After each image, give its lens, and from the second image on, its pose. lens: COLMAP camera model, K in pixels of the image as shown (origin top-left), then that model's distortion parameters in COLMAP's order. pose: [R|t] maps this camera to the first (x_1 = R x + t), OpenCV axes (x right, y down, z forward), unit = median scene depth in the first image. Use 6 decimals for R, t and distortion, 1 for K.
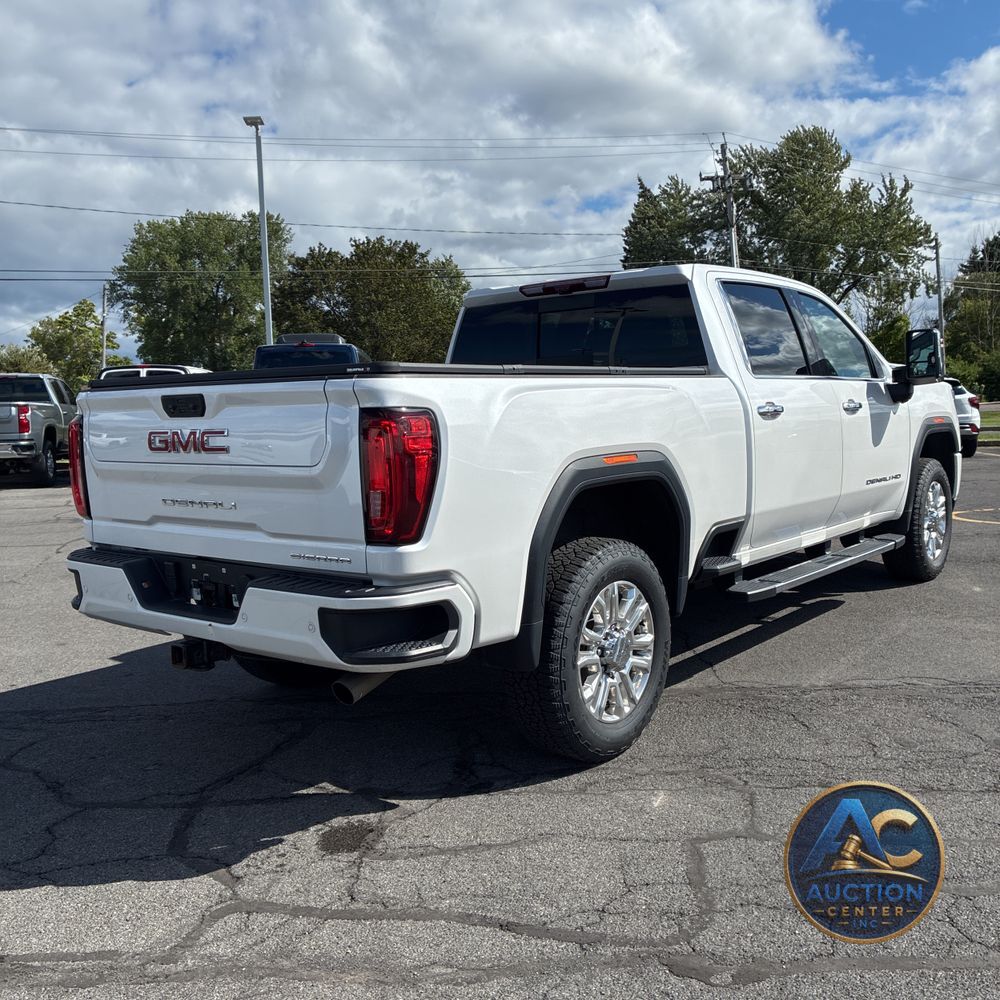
lens RADIAL K [[1028.7, 0, 500.0], [0, 1028.7, 500.0], [0, 0, 1]] dist [0.043604, 0.021551]
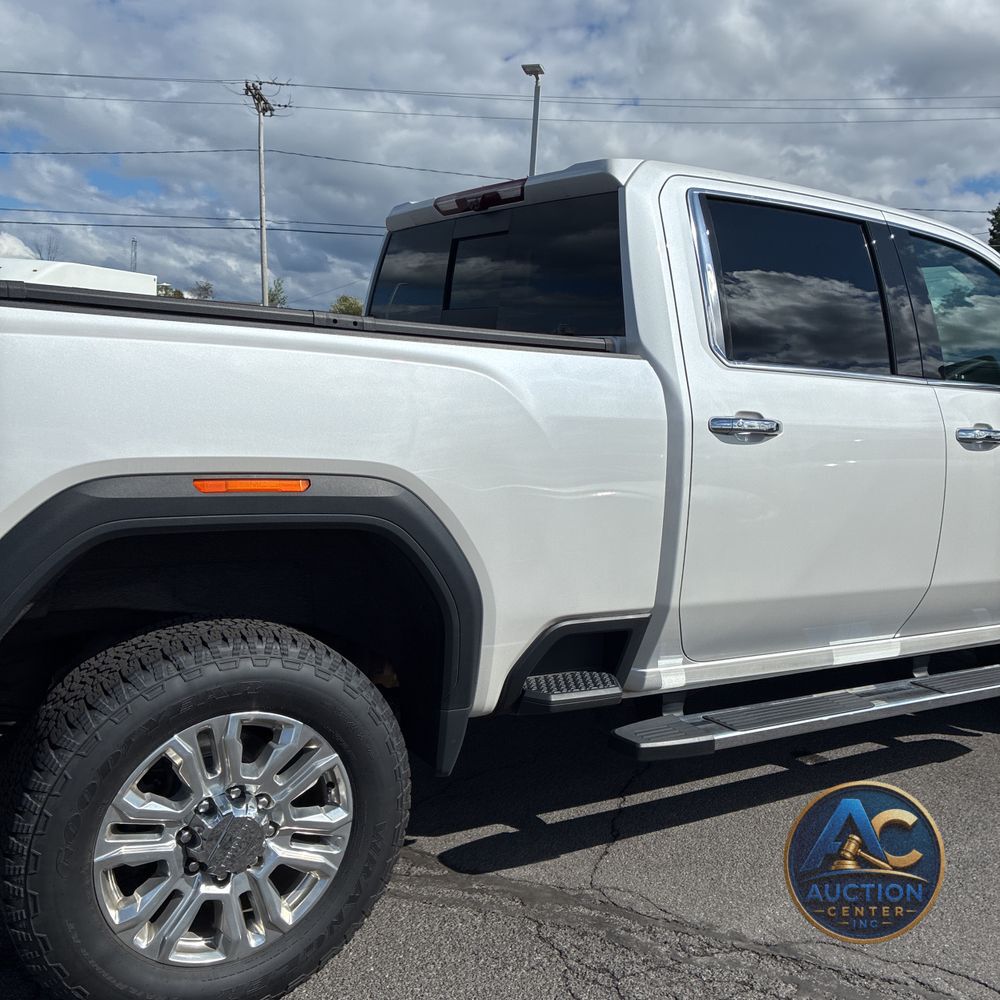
lens RADIAL K [[1021.2, 0, 500.0], [0, 1021.2, 500.0], [0, 0, 1]] dist [0.030188, -0.018988]
pose [[0.943543, 0.133864, -0.302997, 0.069301], [-0.126785, 0.990997, 0.043008, -0.012294], [0.306026, -0.002165, 0.952021, 0.096570]]
